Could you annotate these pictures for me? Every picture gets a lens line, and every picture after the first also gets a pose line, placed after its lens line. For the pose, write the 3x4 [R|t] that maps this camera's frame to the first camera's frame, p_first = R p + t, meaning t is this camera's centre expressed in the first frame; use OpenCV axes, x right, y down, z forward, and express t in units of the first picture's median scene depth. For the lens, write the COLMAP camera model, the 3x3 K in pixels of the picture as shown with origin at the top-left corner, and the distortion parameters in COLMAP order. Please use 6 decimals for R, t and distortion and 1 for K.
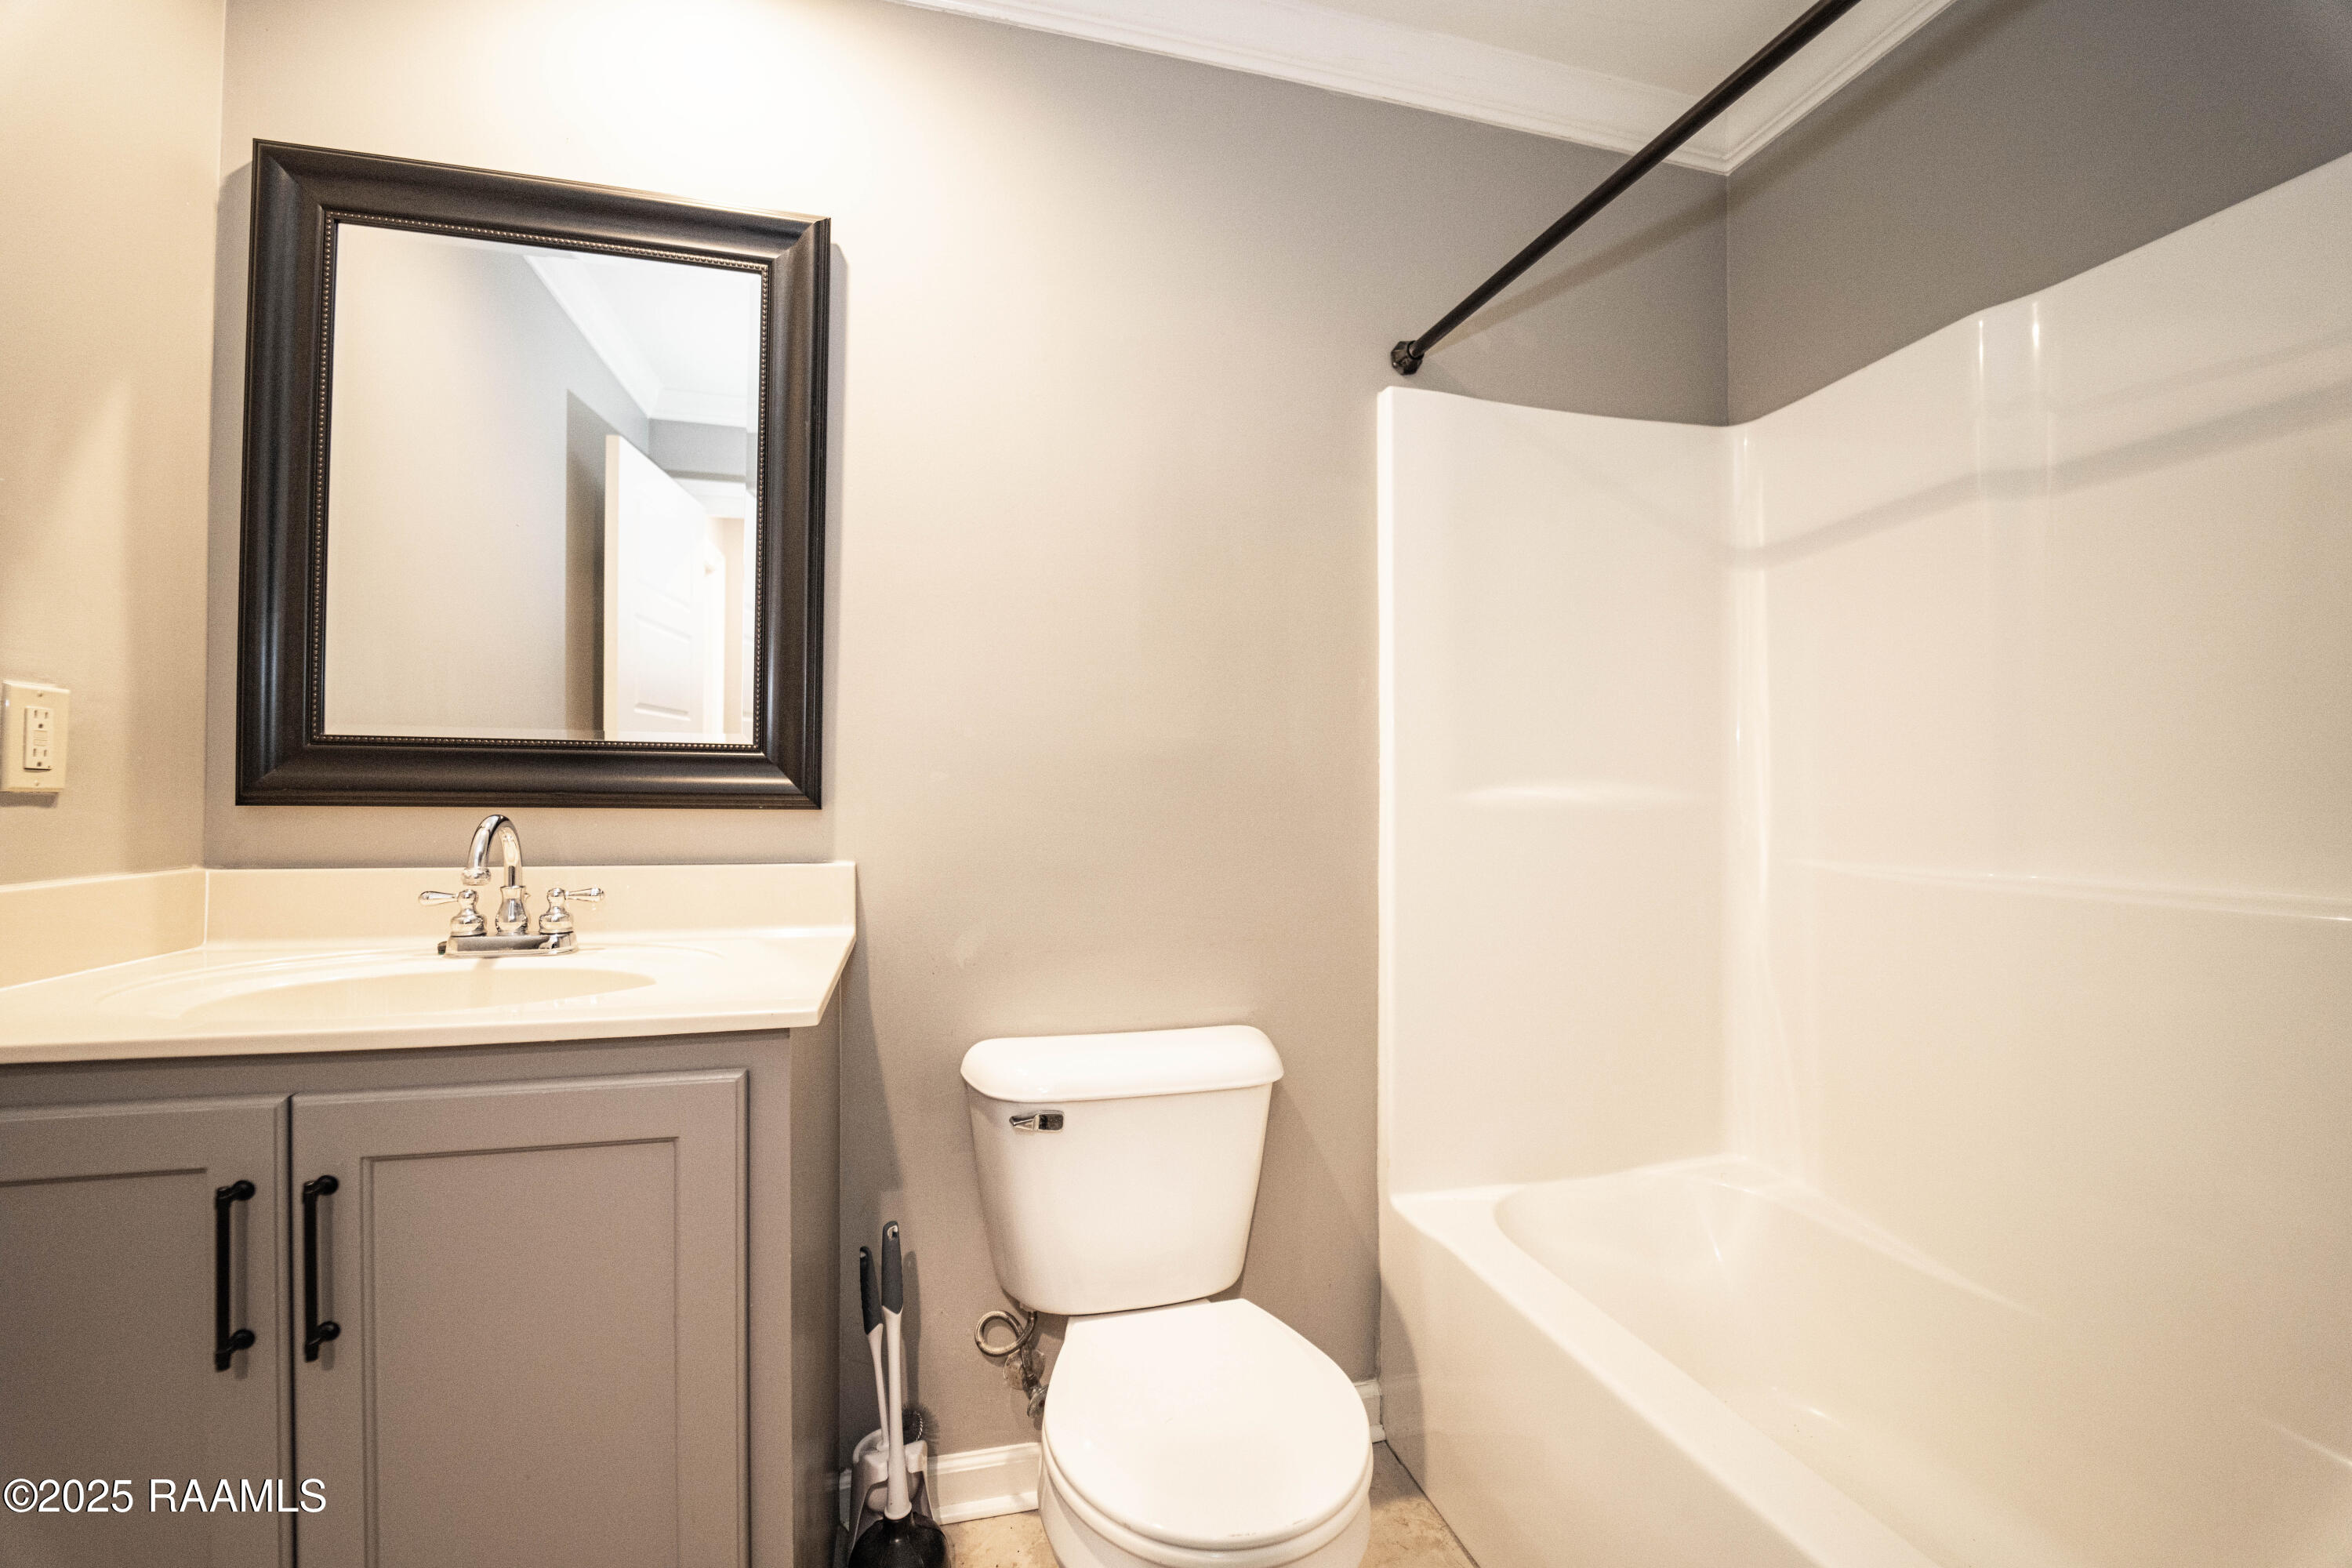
lens RADIAL K [[1002.5, 0, 1183.7], [0, 1002.5, 775.3], [0, 0, 1]] dist [-0.016064, -0.000056]
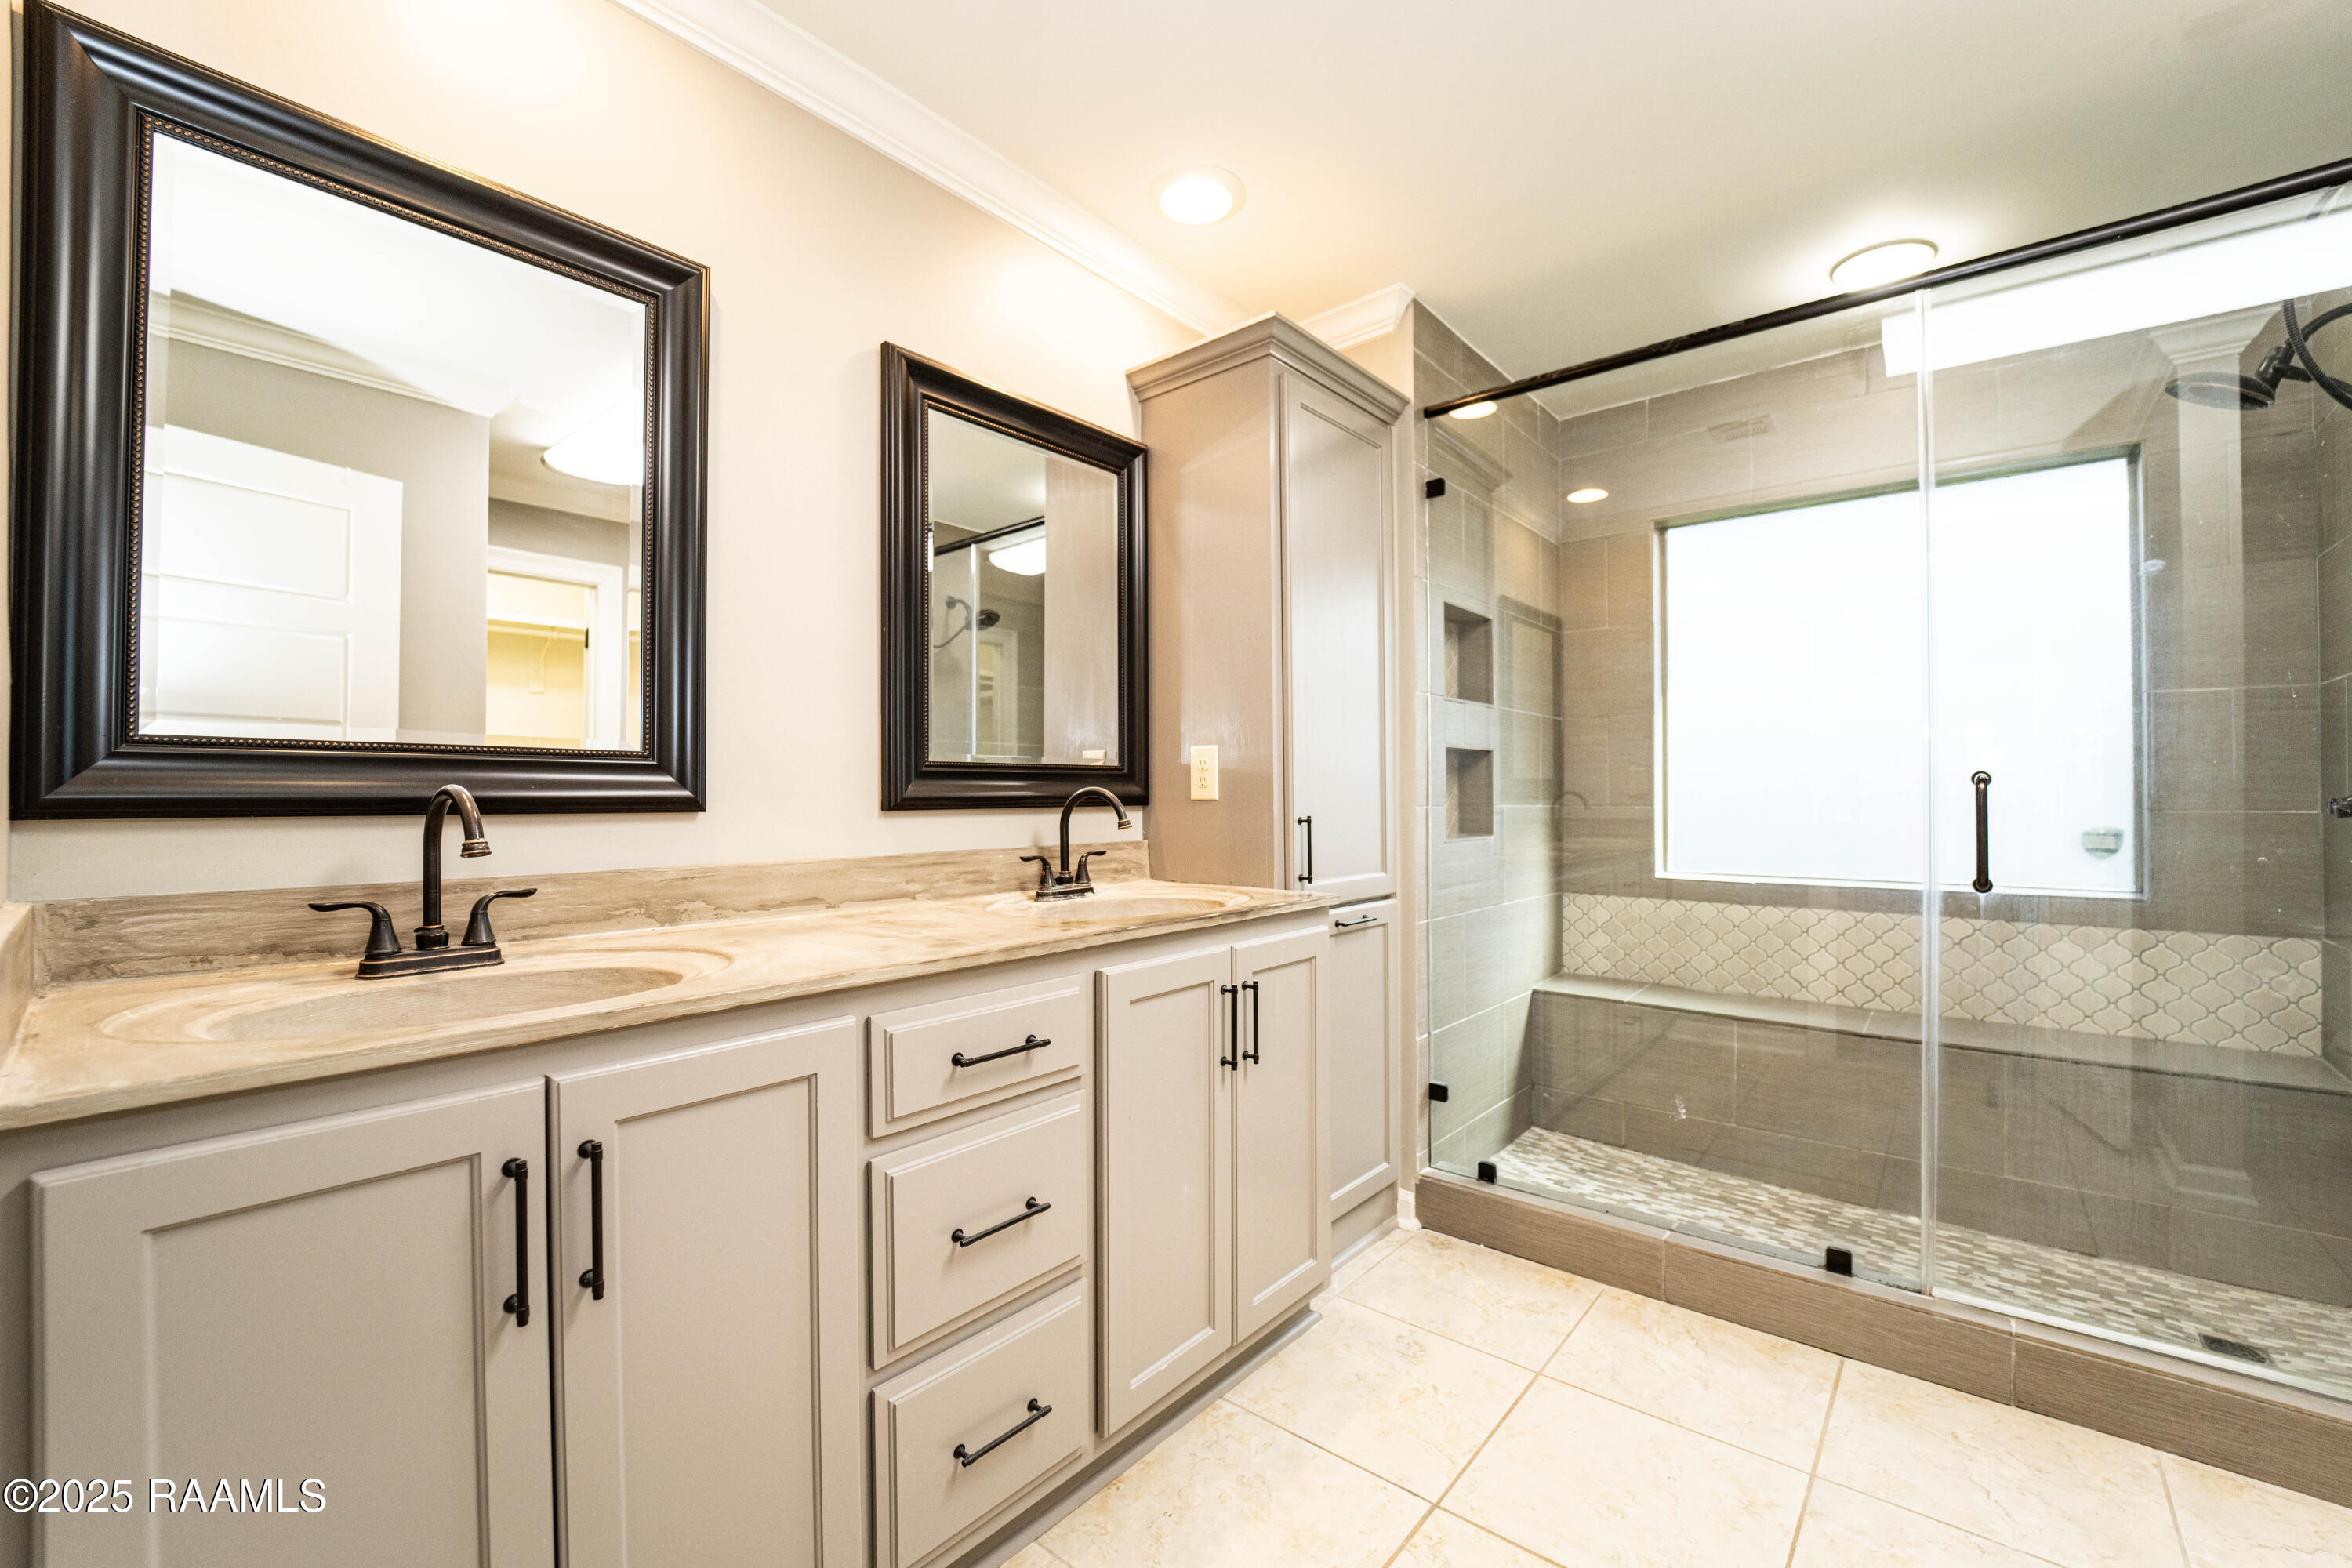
lens RADIAL K [[956.6, 0, 1177.3], [0, 956.6, 783.7], [0, 0, 1]] dist [-0.021600, -0.000083]
pose [[0.824783, -0.003154, 0.565441, -0.584680], [-0.003933, 0.999928, 0.011314, -0.011132], [-0.565436, -0.011555, 0.824711, -0.163010]]
